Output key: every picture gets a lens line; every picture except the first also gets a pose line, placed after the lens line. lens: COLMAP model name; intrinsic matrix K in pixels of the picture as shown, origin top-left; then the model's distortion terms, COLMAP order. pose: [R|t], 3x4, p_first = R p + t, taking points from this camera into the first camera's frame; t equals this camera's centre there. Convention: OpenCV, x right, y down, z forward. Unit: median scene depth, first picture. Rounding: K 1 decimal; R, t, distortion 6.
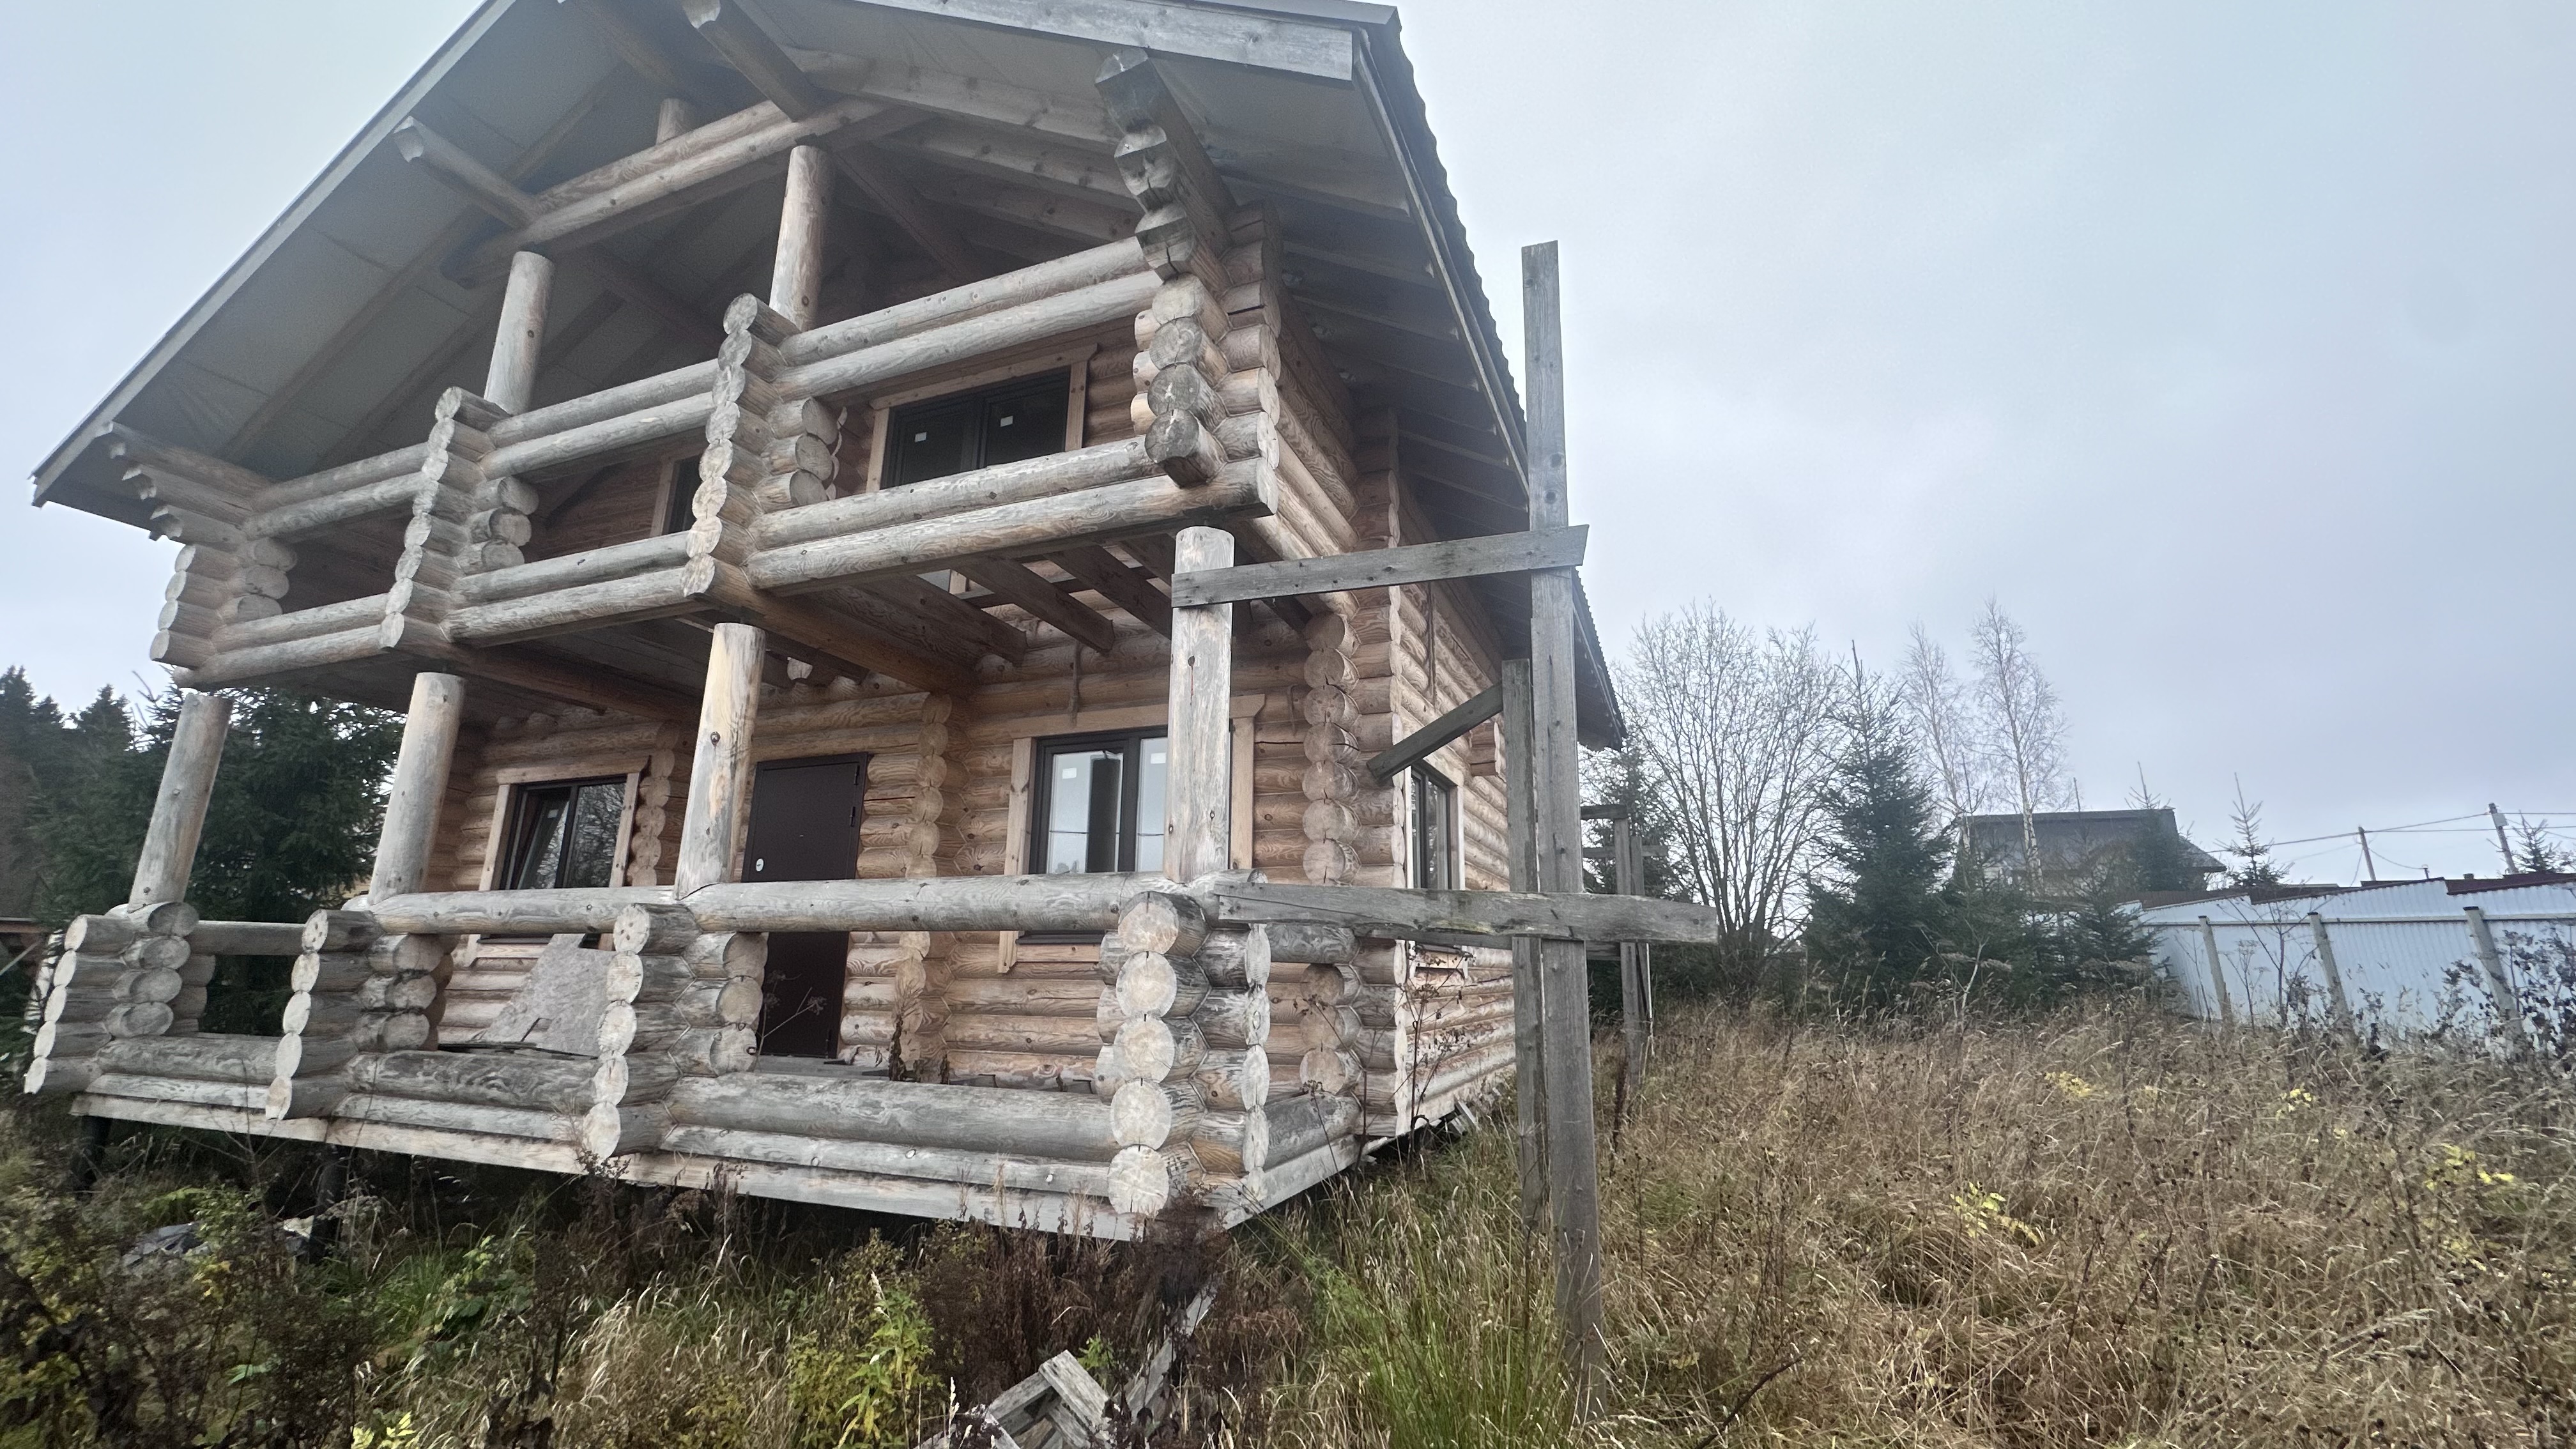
lens RADIAL K [[1020.3, 0, 1287.3], [0, 1020.3, 722.5], [0, 0, 1]] dist [-0.004036, 0.000690]
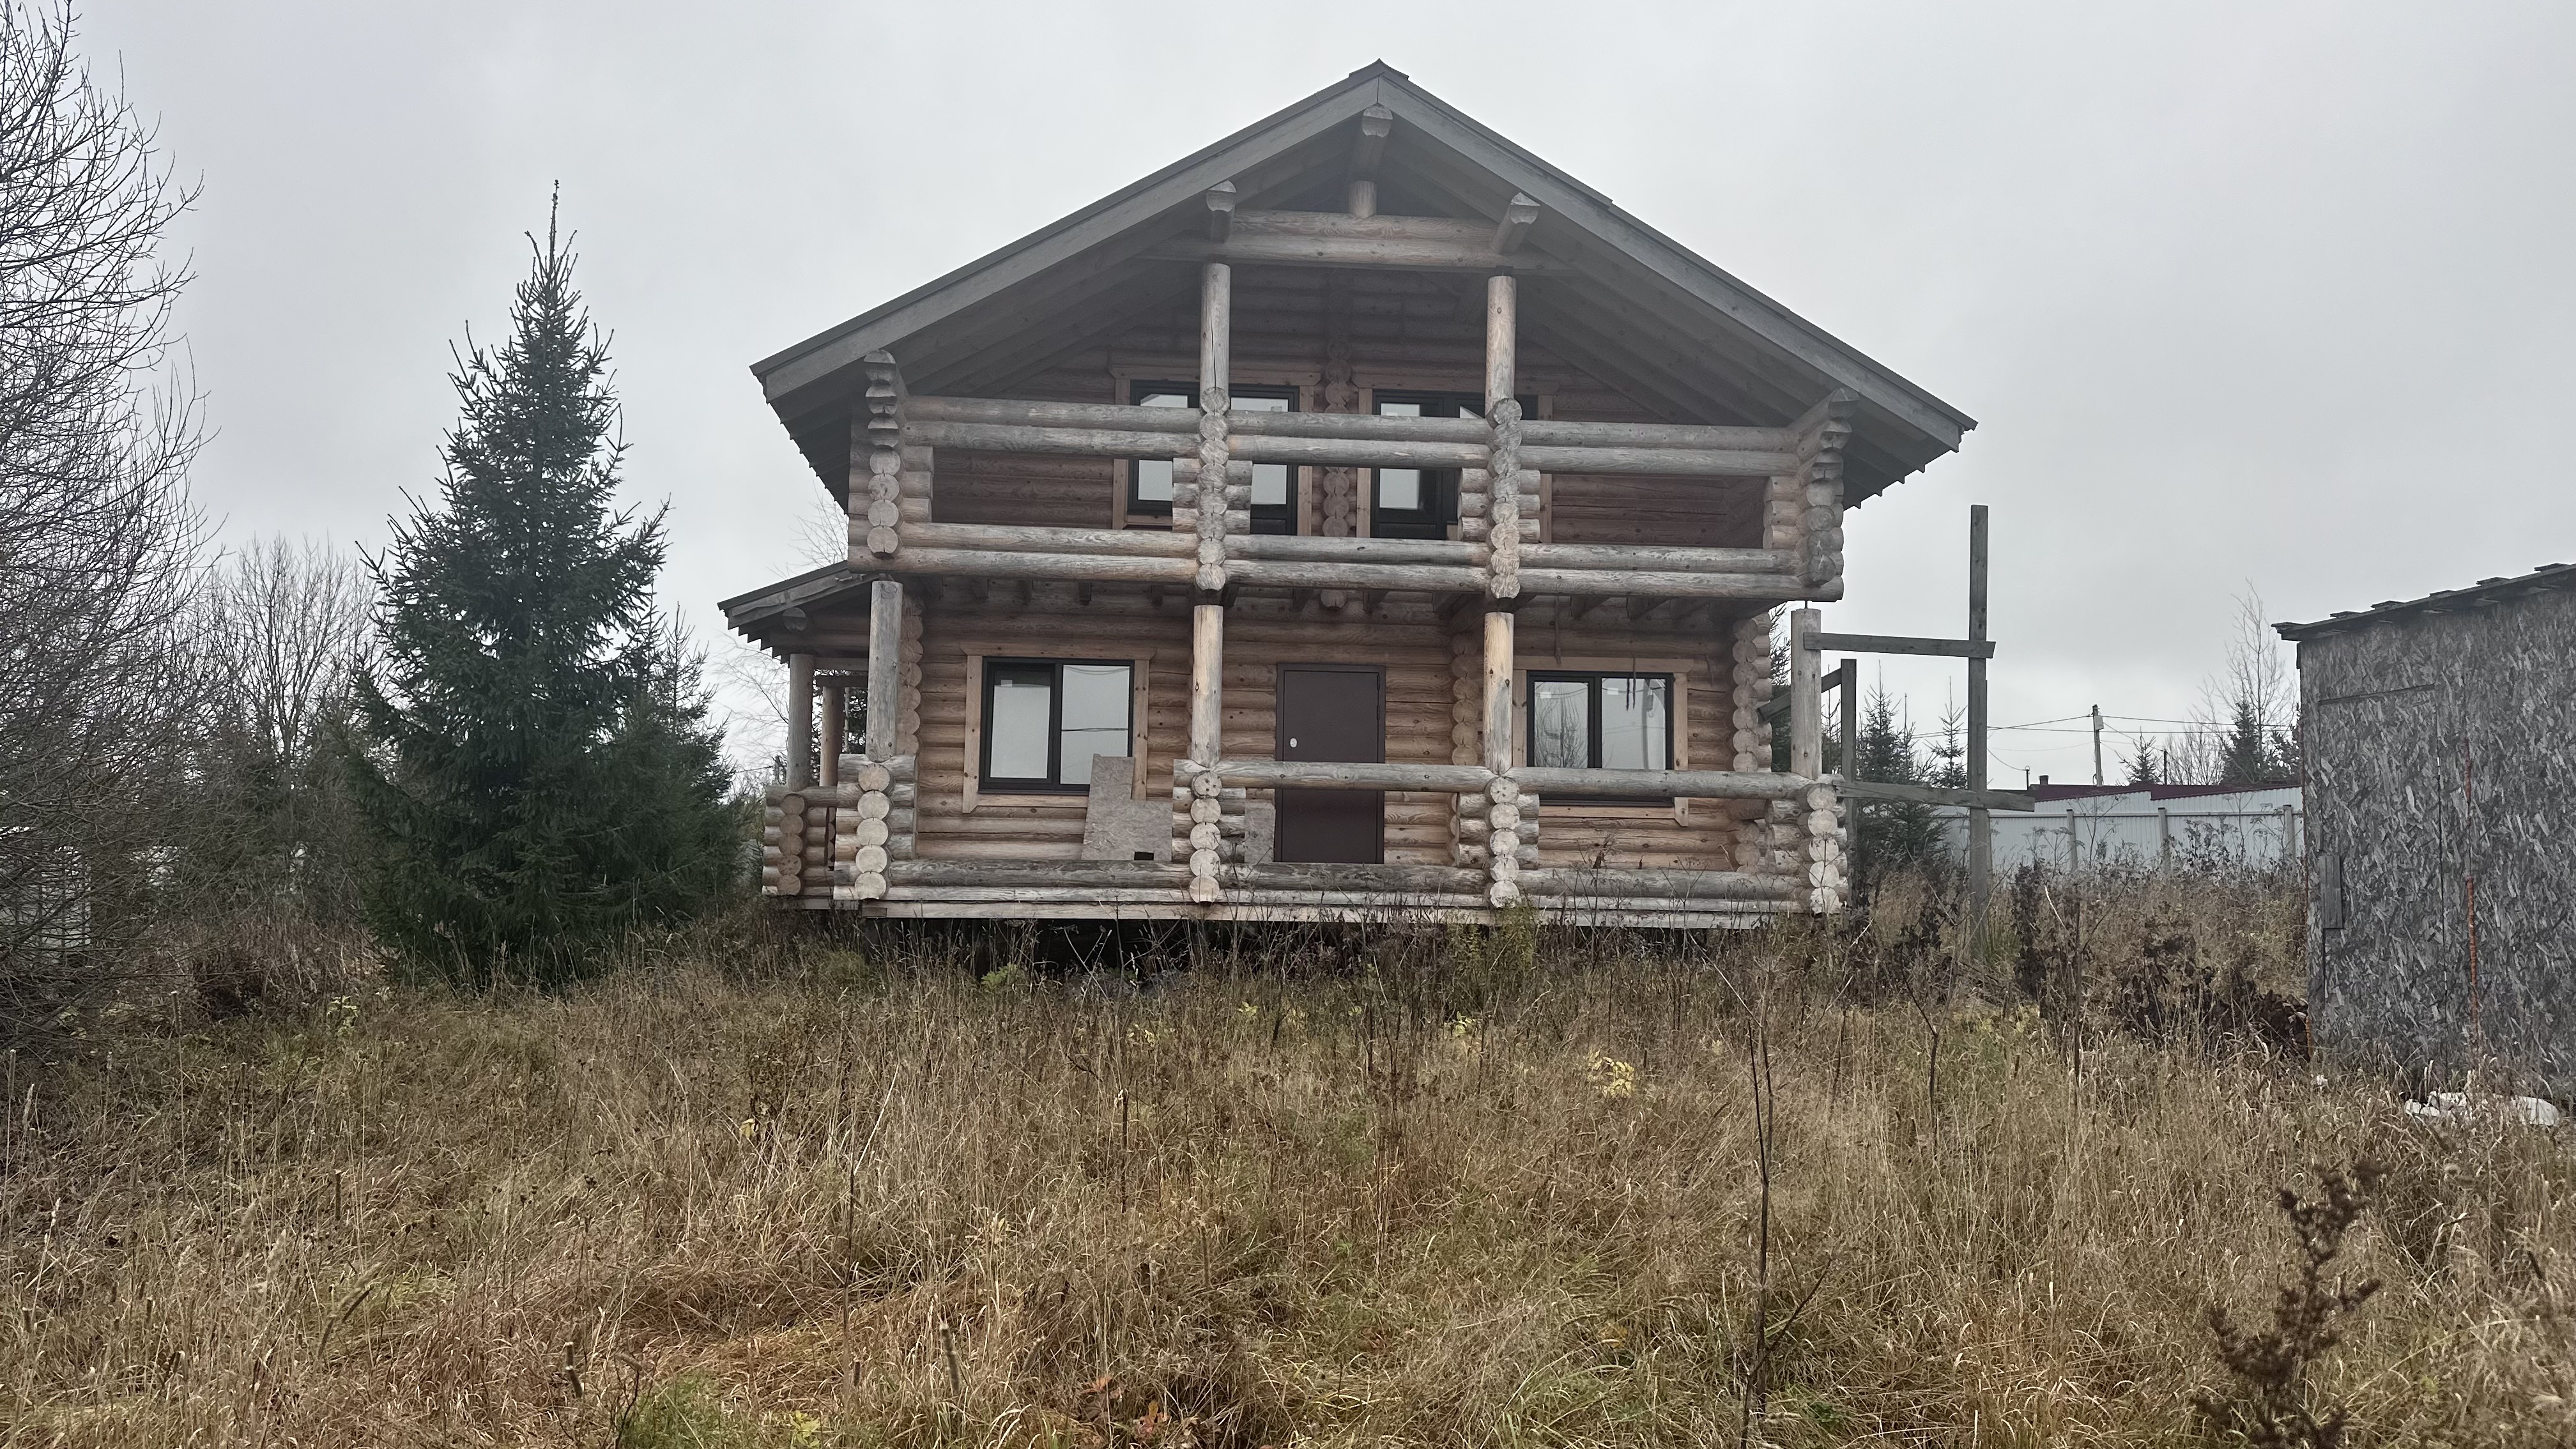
lens RADIAL K [[1808.5, 0, 1264.2], [0, 1808.5, 736.7], [0, 0, 1]] dist [0.066116, -0.027825]
pose [[0.895129, 0.043130, 0.443716, -2.046918], [-0.112528, 0.984940, 0.131269, -0.222267], [-0.431372, -0.167433, 0.886501, -1.381430]]
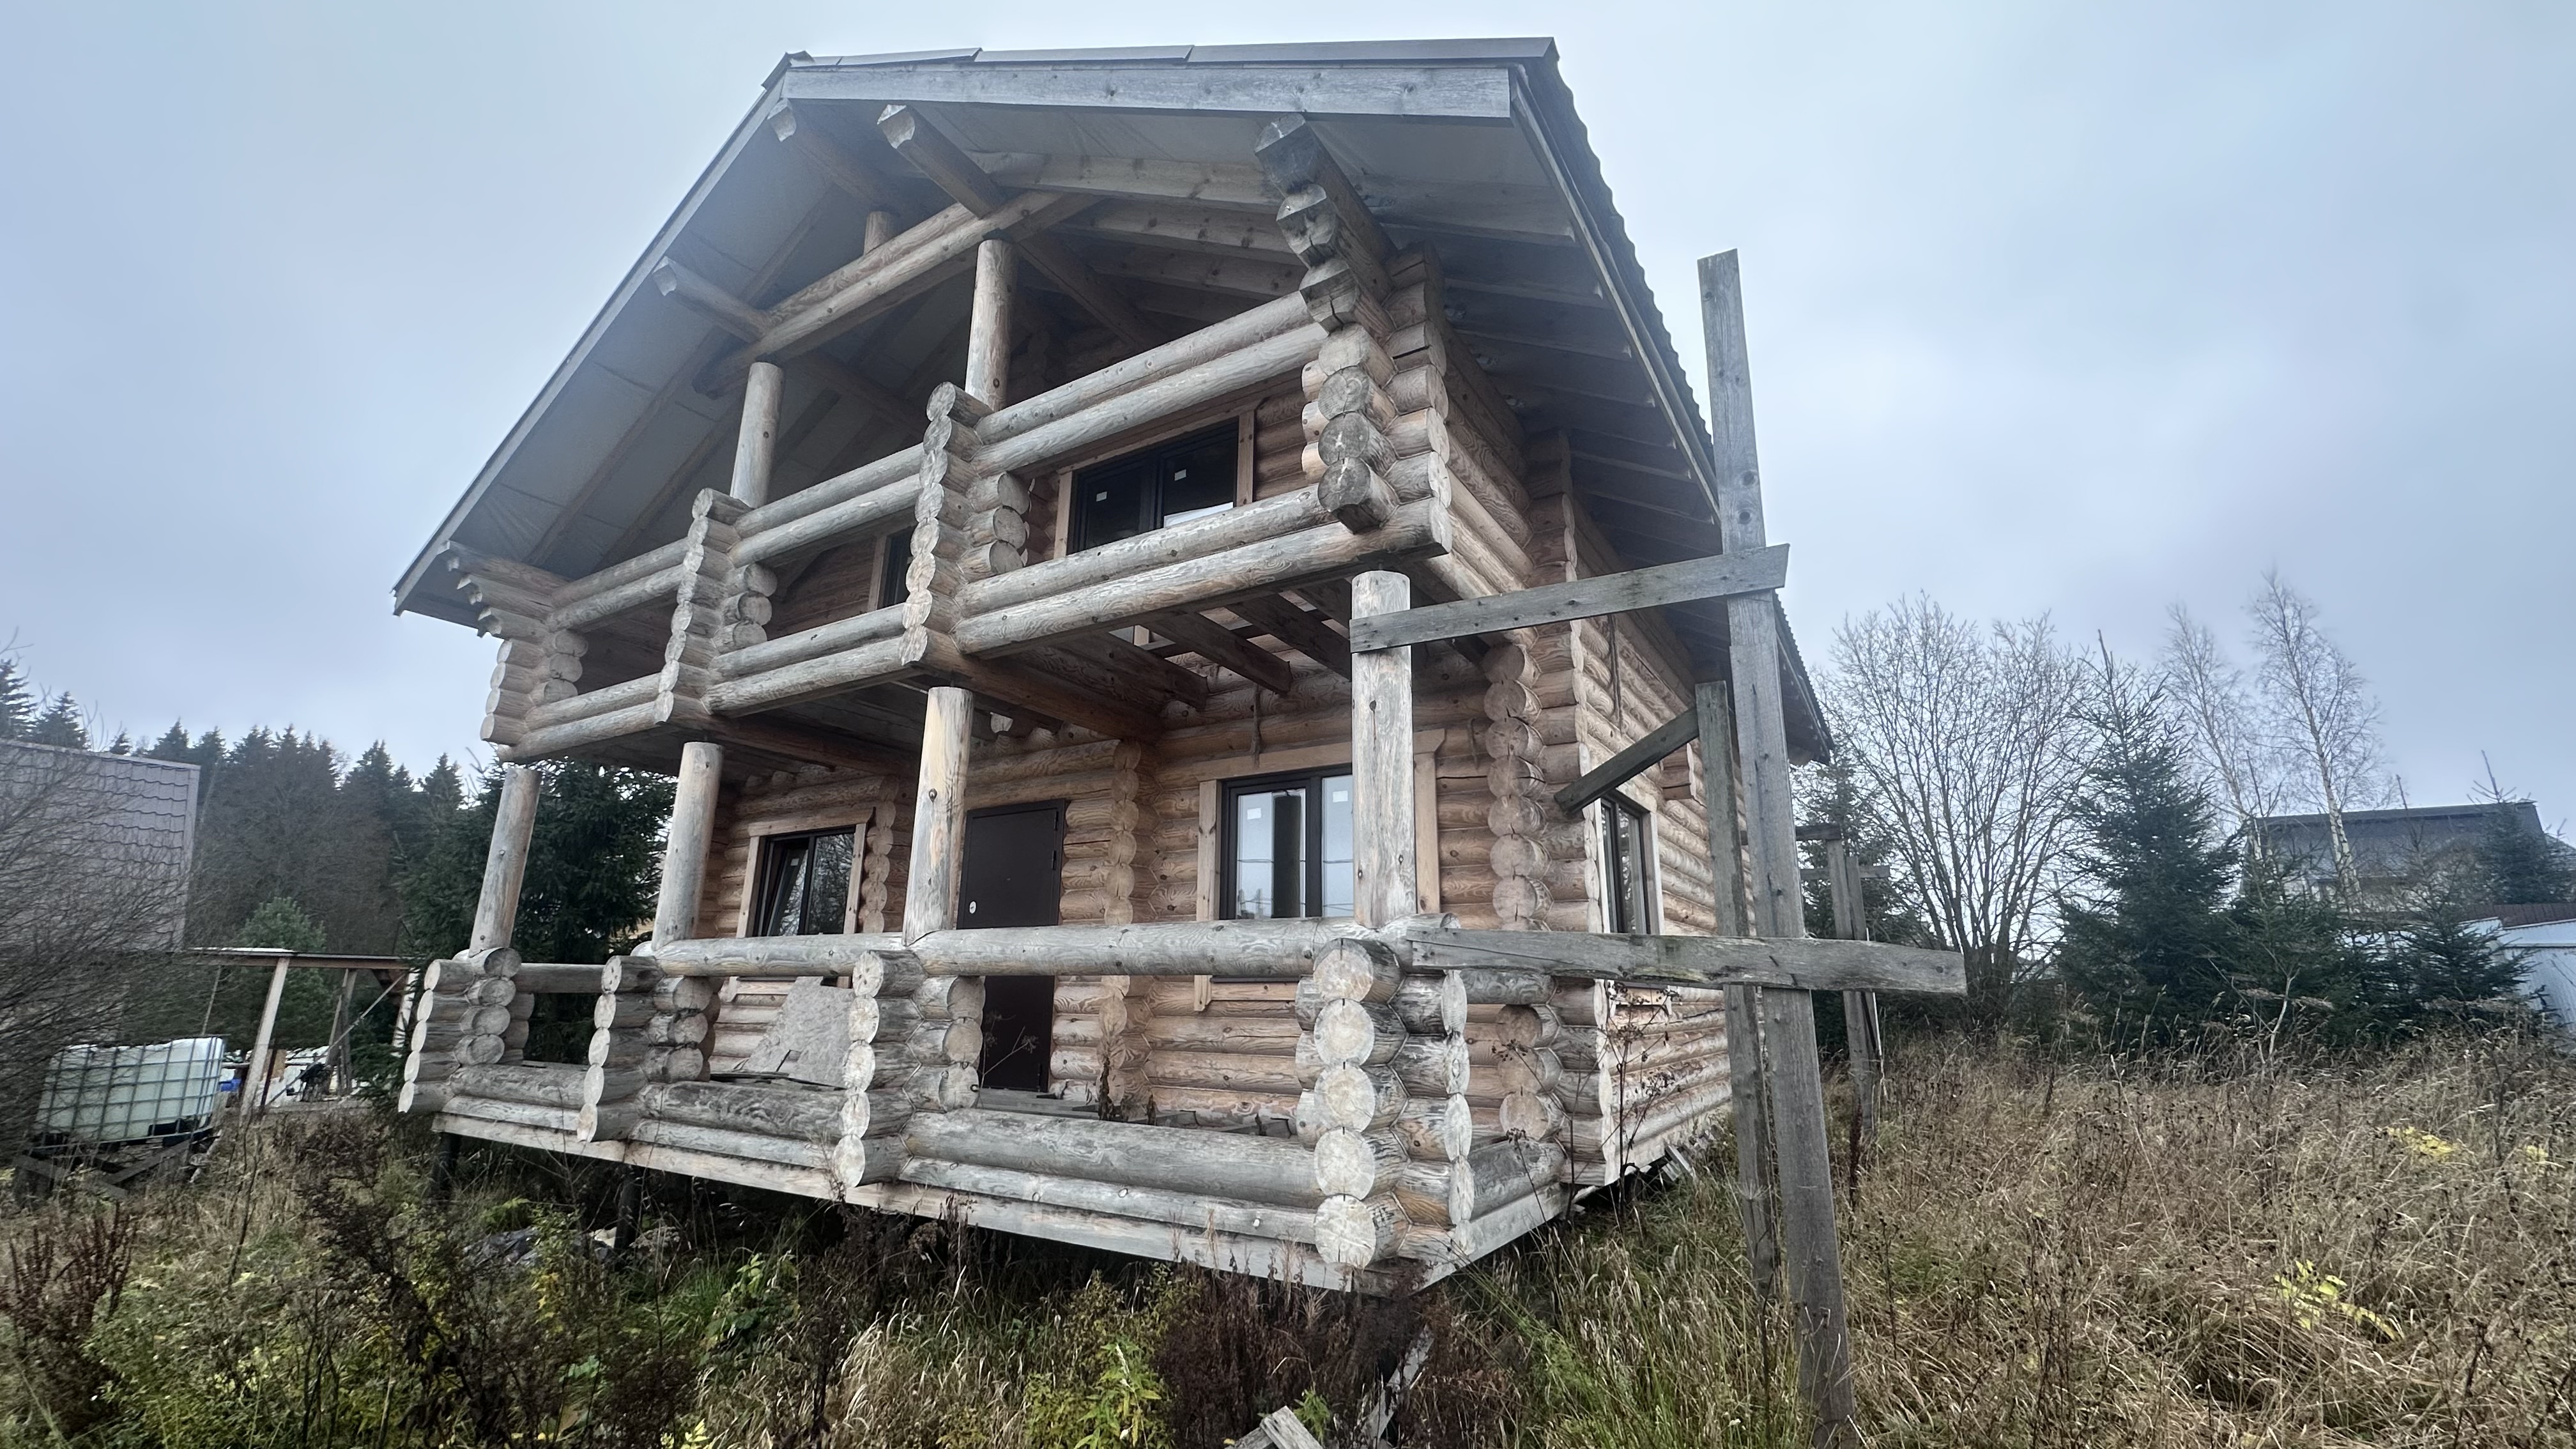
lens RADIAL K [[1020.3, 0, 1287.8], [0, 1020.3, 722.4], [0, 0, 1]] dist [-0.004036, 0.000690]
pose [[0.985015, -0.045715, -0.166300, -0.007727], [0.041806, 0.998763, -0.026931, -0.014551], [0.167326, 0.019575, 0.985707, -0.002441]]
